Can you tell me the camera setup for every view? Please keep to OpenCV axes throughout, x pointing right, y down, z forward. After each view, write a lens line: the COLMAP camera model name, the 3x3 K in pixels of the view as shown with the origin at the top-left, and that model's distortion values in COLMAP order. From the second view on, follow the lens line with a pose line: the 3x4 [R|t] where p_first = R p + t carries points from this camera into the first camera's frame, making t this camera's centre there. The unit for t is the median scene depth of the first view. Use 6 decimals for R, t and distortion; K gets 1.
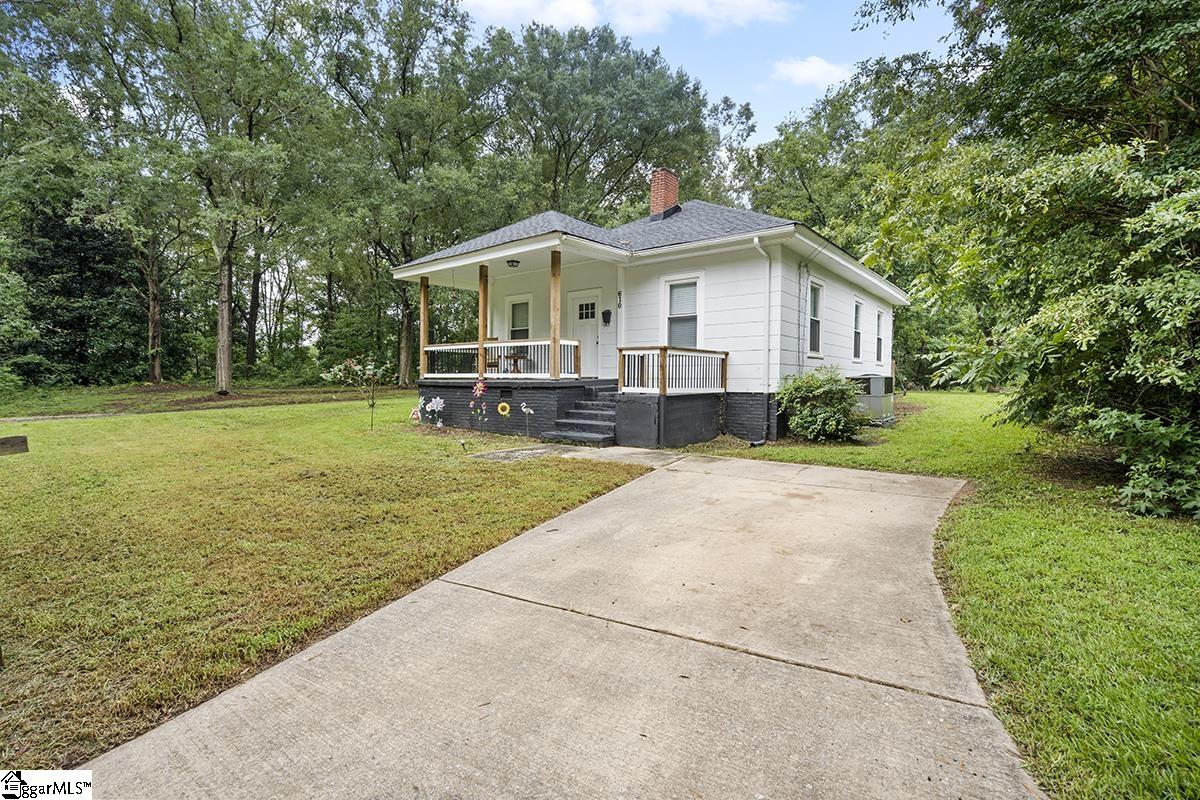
lens RADIAL K [[547.8, 0, 597.7], [0, 547.8, 385.2], [0, 0, 1]] dist [-0.001765, -0.000265]
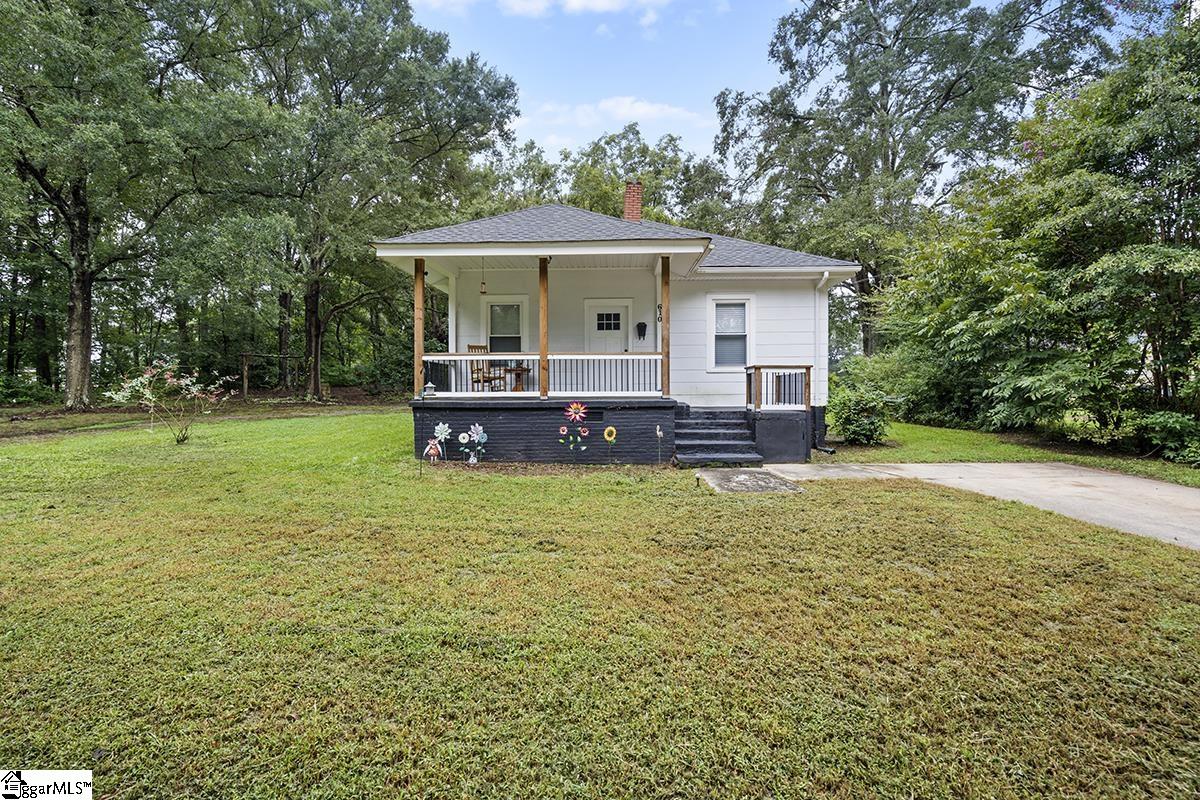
lens RADIAL K [[547.8, 0, 597.7], [0, 547.8, 385.2], [0, 0, 1]] dist [-0.001765, -0.000265]
pose [[0.791981, -0.007945, 0.610494, -0.674356], [0.015951, 0.999843, -0.007682, -0.024830], [-0.610337, 0.015822, 0.791984, 0.323133]]
